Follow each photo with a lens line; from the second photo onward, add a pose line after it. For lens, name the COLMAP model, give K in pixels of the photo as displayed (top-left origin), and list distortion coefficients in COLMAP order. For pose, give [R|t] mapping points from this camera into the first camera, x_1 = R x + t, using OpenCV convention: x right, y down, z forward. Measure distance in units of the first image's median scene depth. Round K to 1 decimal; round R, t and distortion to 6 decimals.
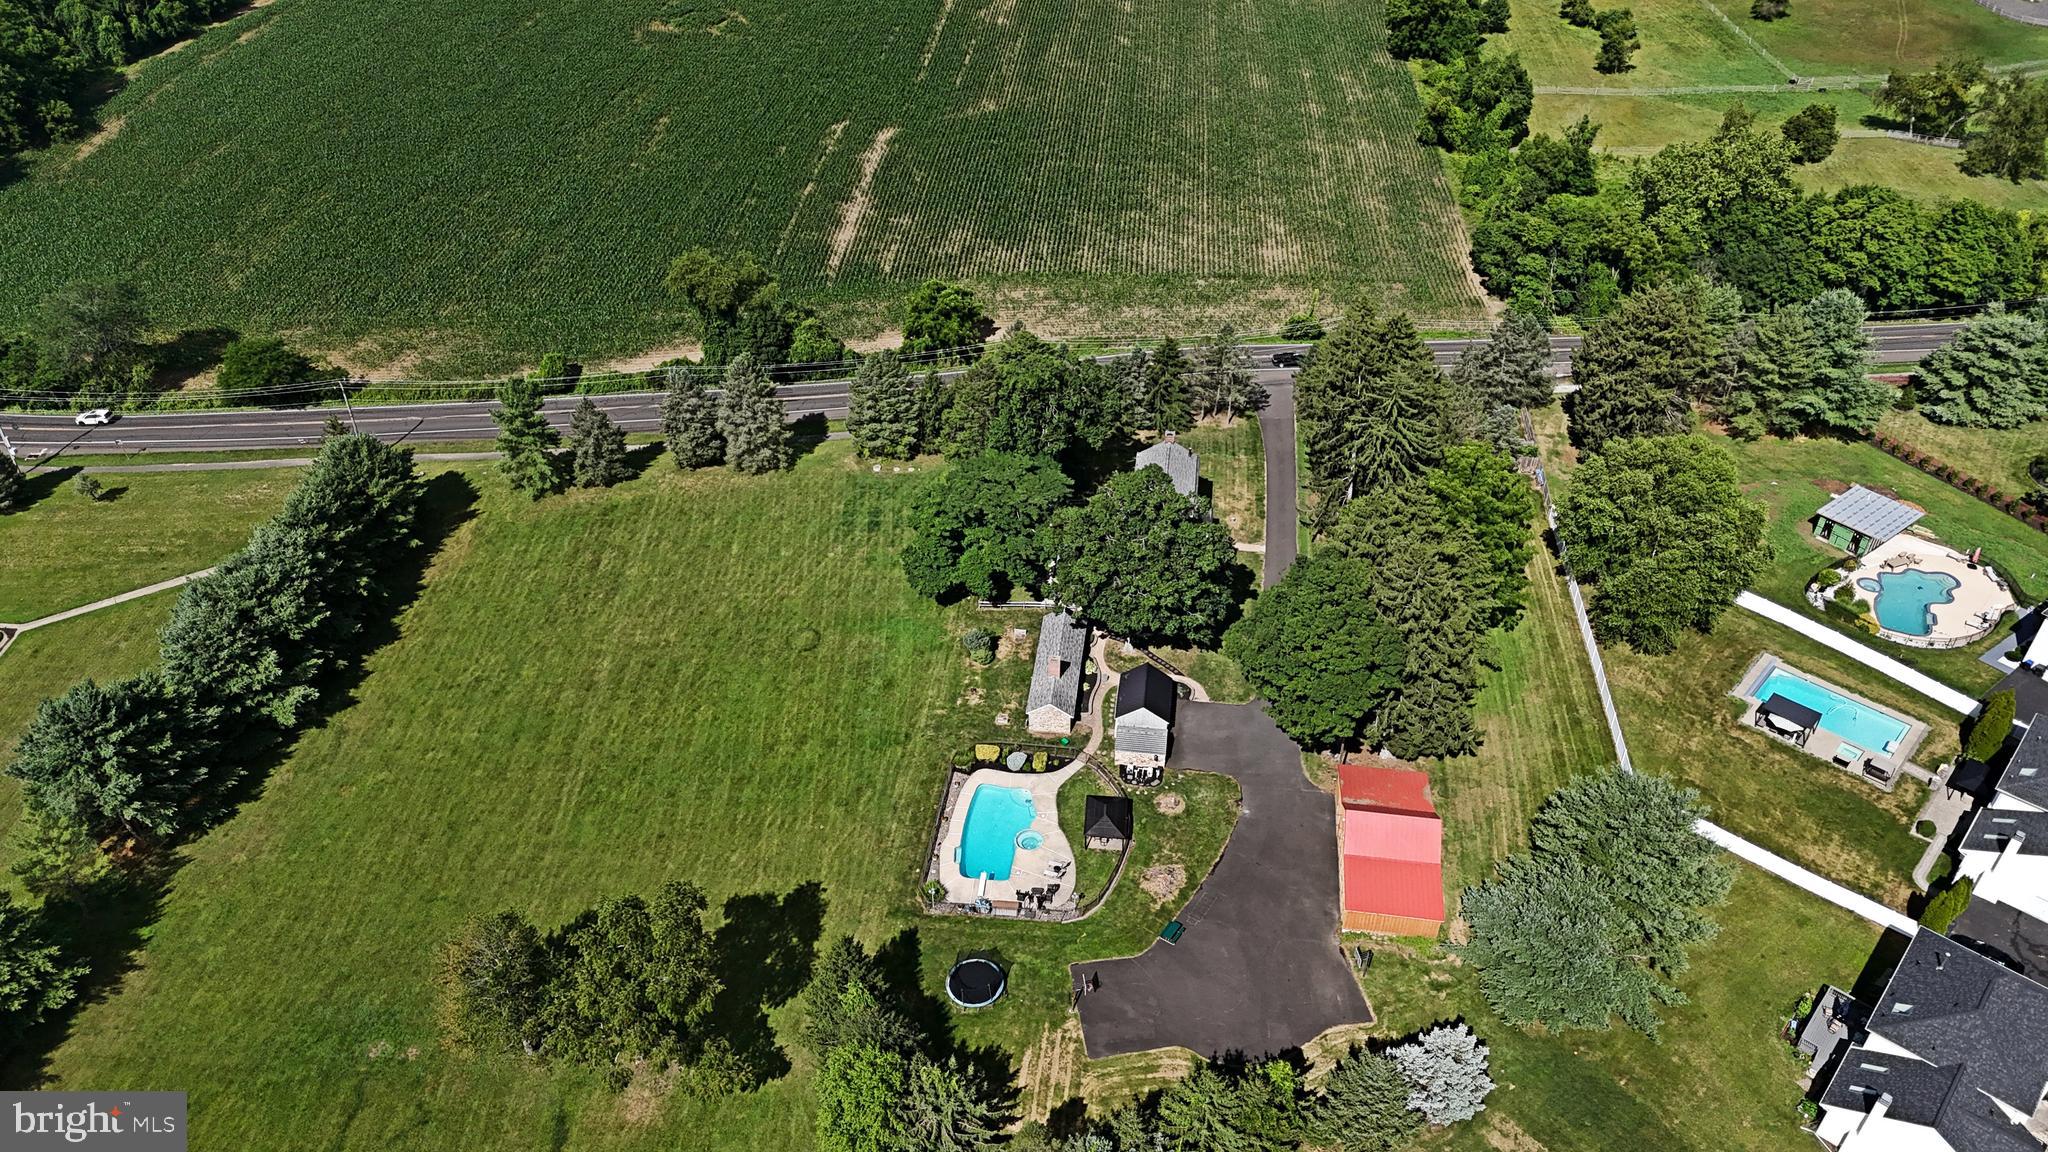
lens RADIAL K [[1511.4, 0, 1021.8], [0, 1511.4, 570.2], [0, 0, 1]] dist [0.083390, -0.084295]
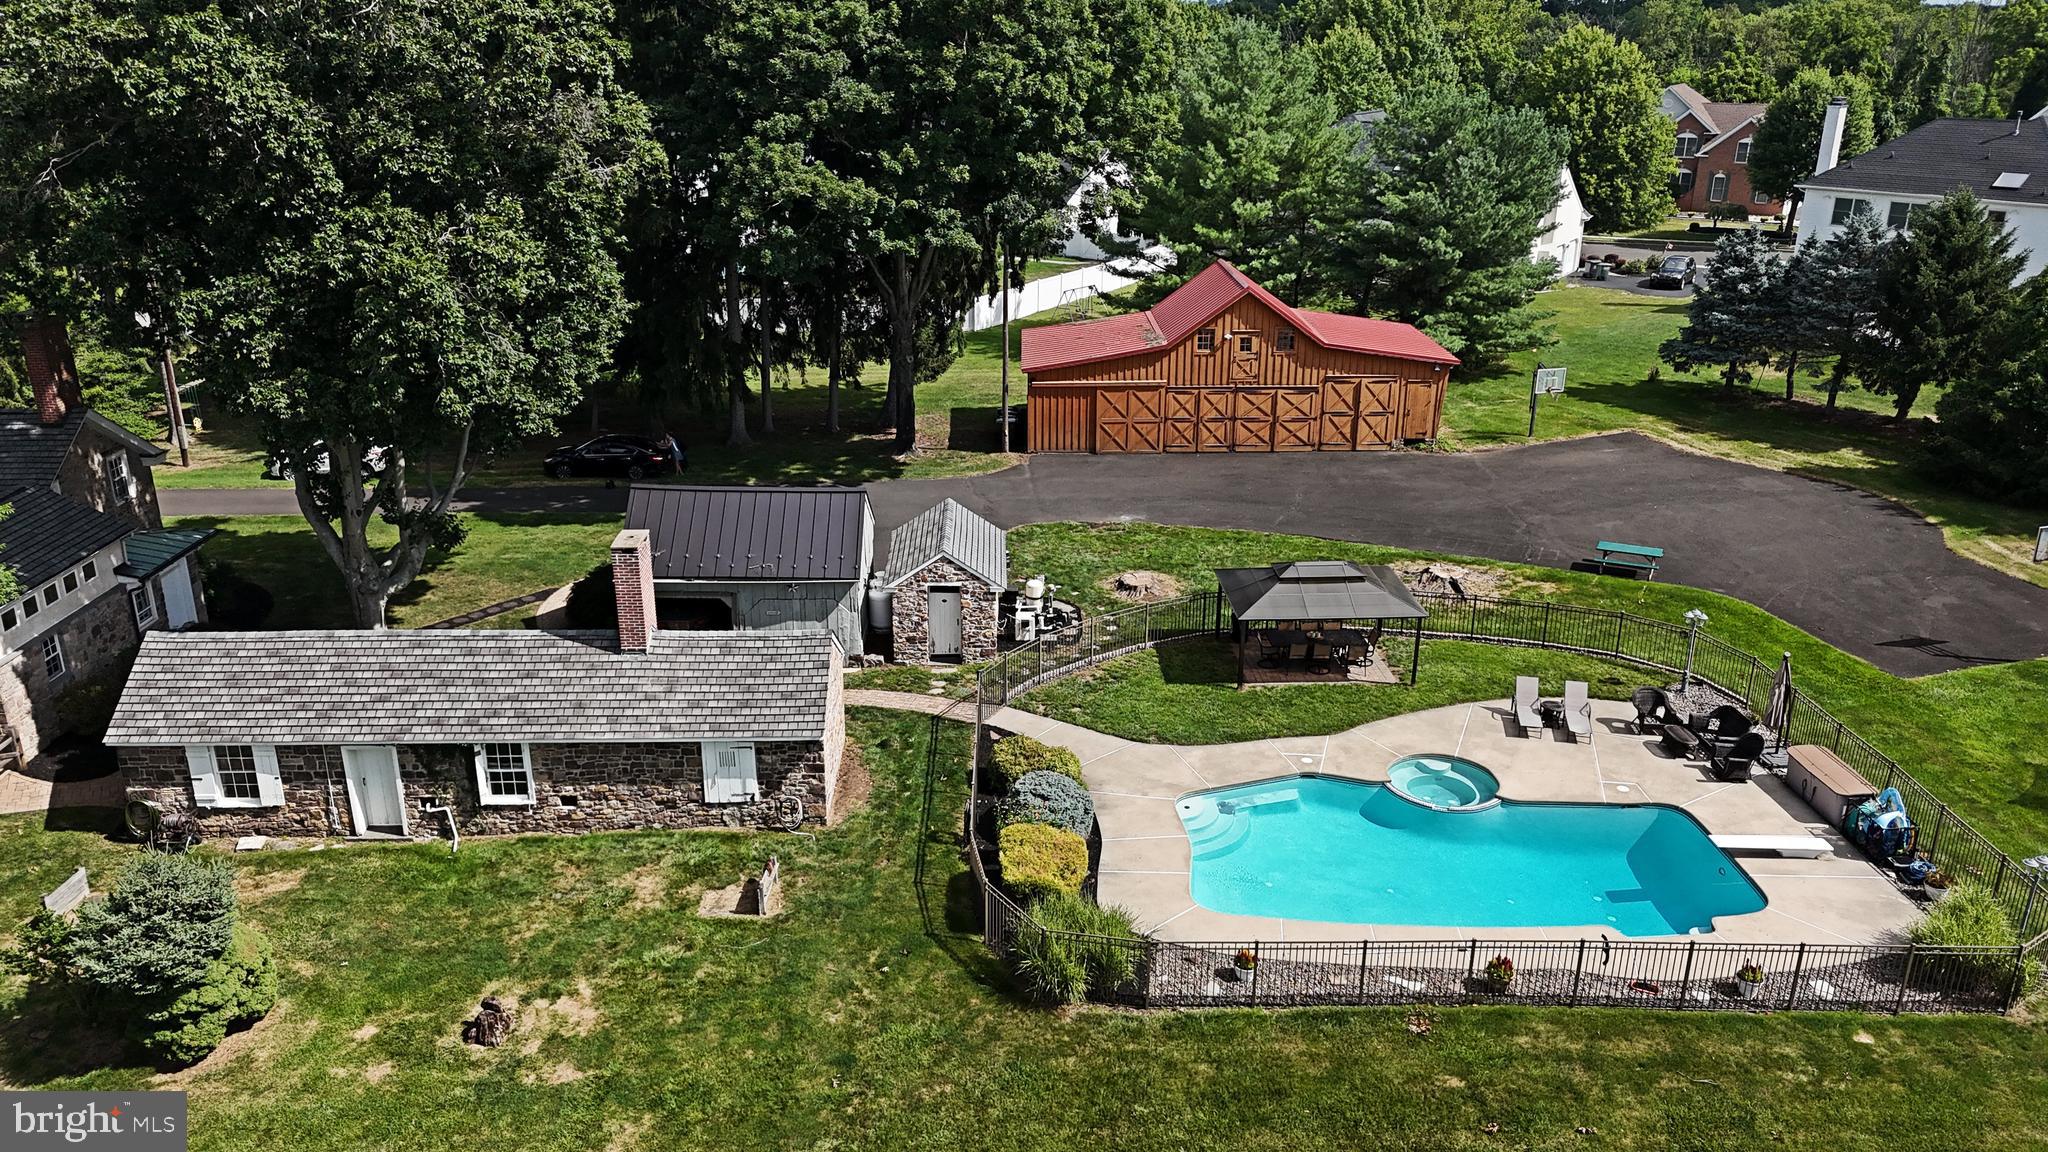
lens RADIAL K [[1504.5, 0, 1034.1], [0, 1504.5, 579.4], [0, 0, 1]] dist [0.094498, -0.125588]
pose [[-0.148426, -0.337770, 0.929452, -0.183238], [0.603052, 0.713974, 0.355766, 0.017390], [-0.783772, 0.613313, 0.097721, 0.869087]]
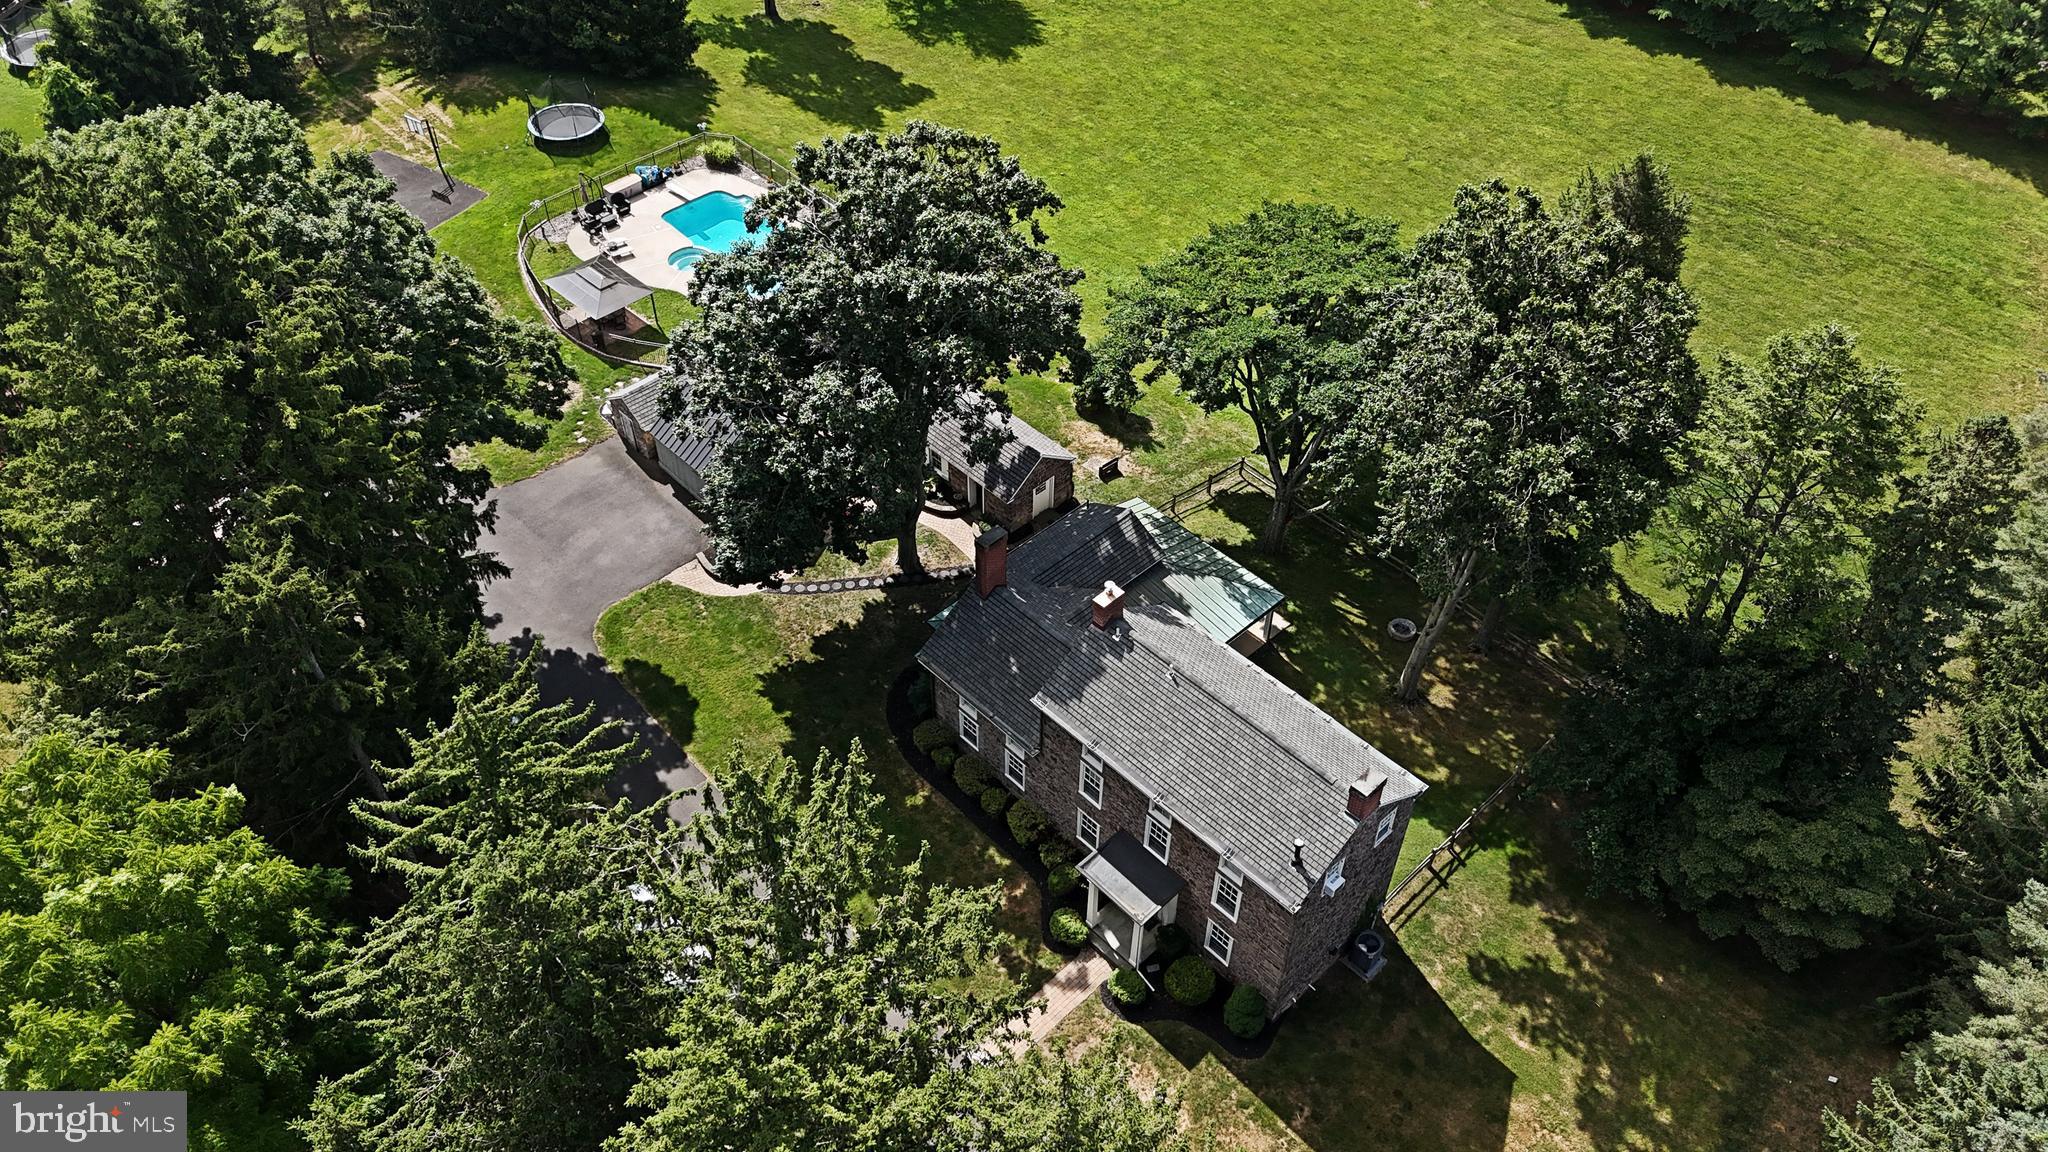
lens RADIAL K [[1511.4, 0, 1021.8], [0, 1511.4, 570.2], [0, 0, 1]] dist [0.083390, -0.084295]
pose [[-0.628593, 0.545498, -0.554349, 0.295724], [-0.480502, 0.288075, 0.828330, -0.326811], [0.611546, 0.787048, 0.081031, 0.978721]]
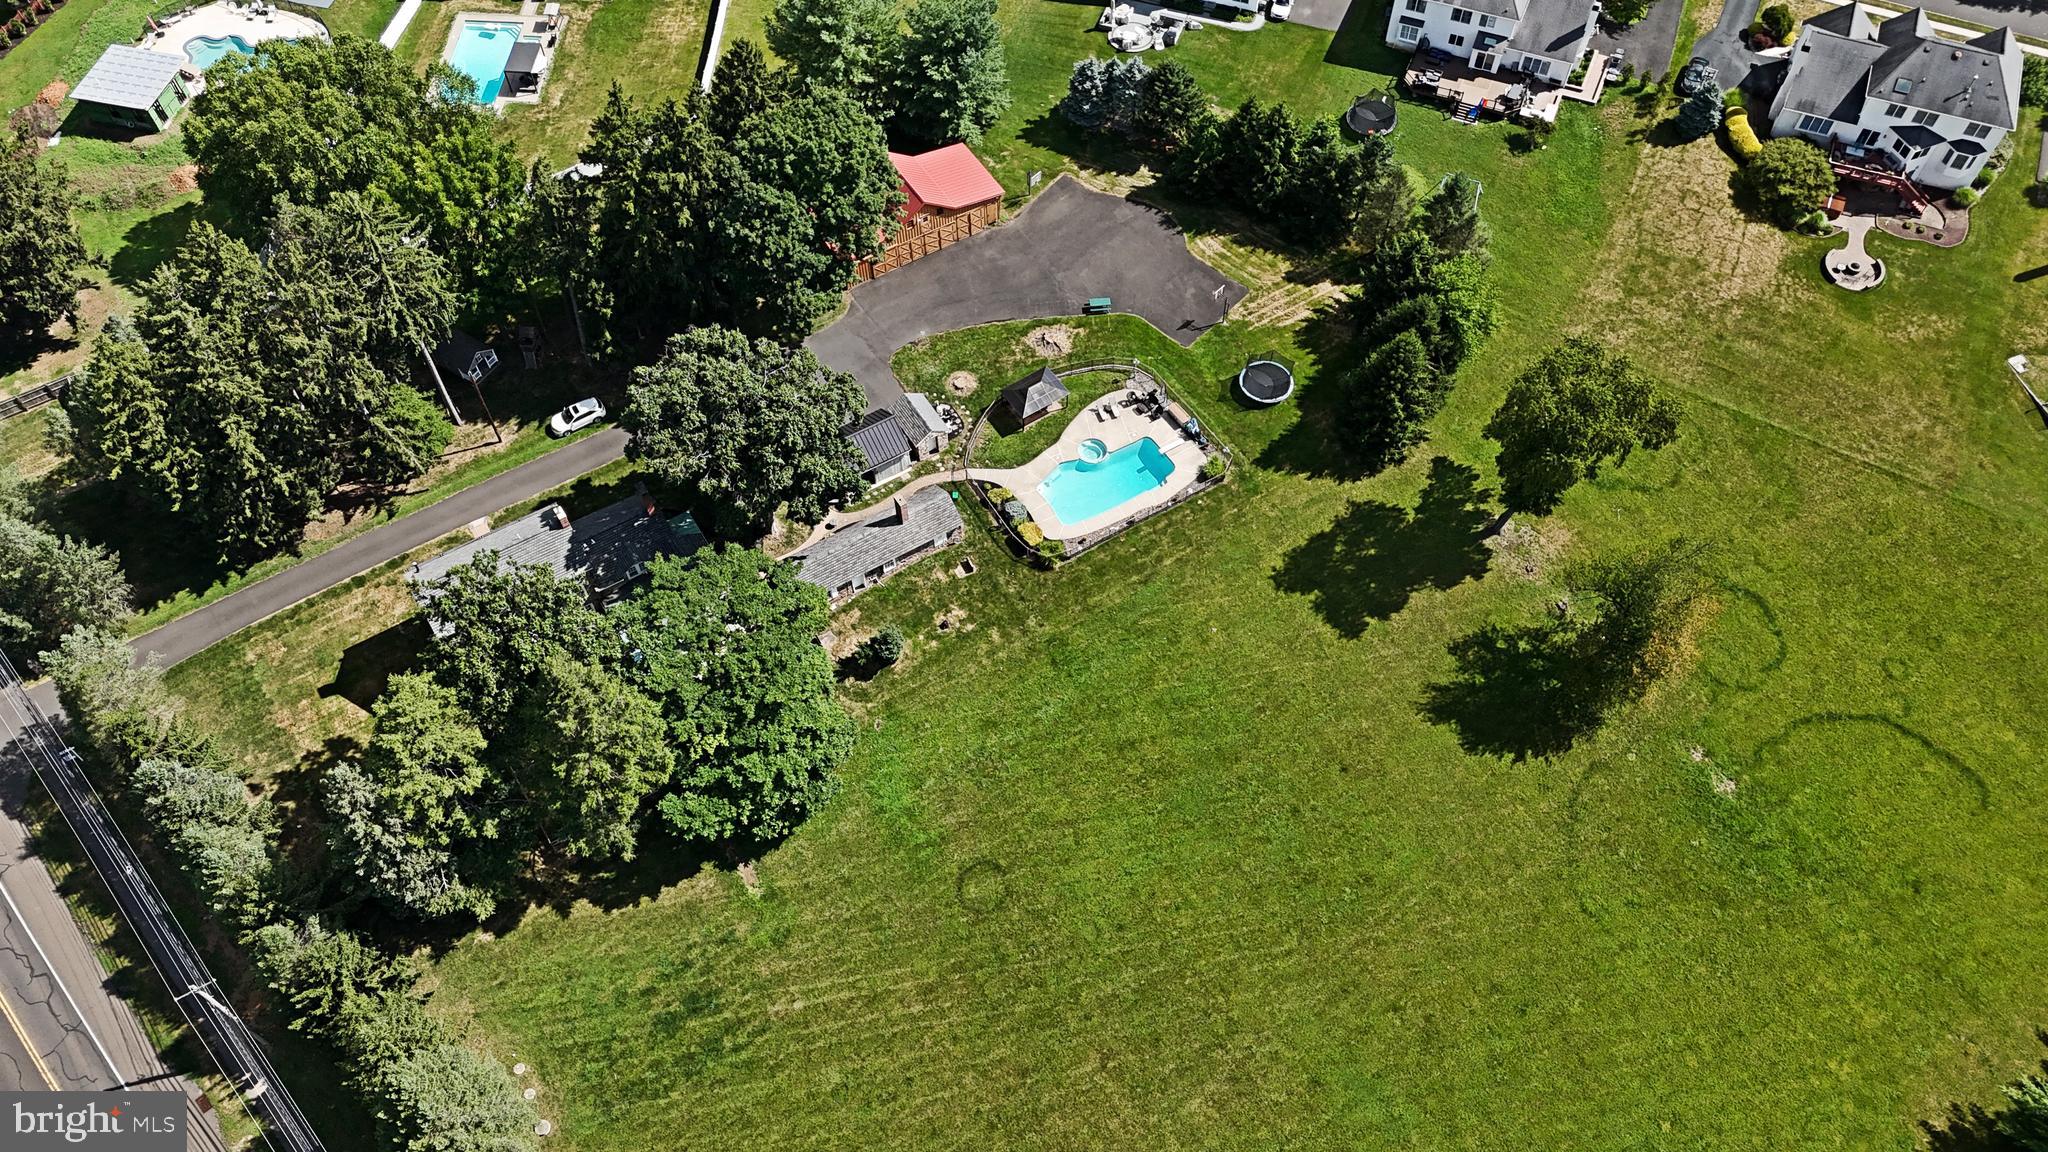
lens RADIAL K [[1511.4, 0, 1021.8], [0, 1511.4, 570.2], [0, 0, 1]] dist [0.083390, -0.084295]
pose [[-0.627532, -0.642518, 0.439744, -0.375494], [0.491219, 0.111479, 0.863873, -0.569952], [-0.604076, 0.758118, 0.245661, 0.731975]]
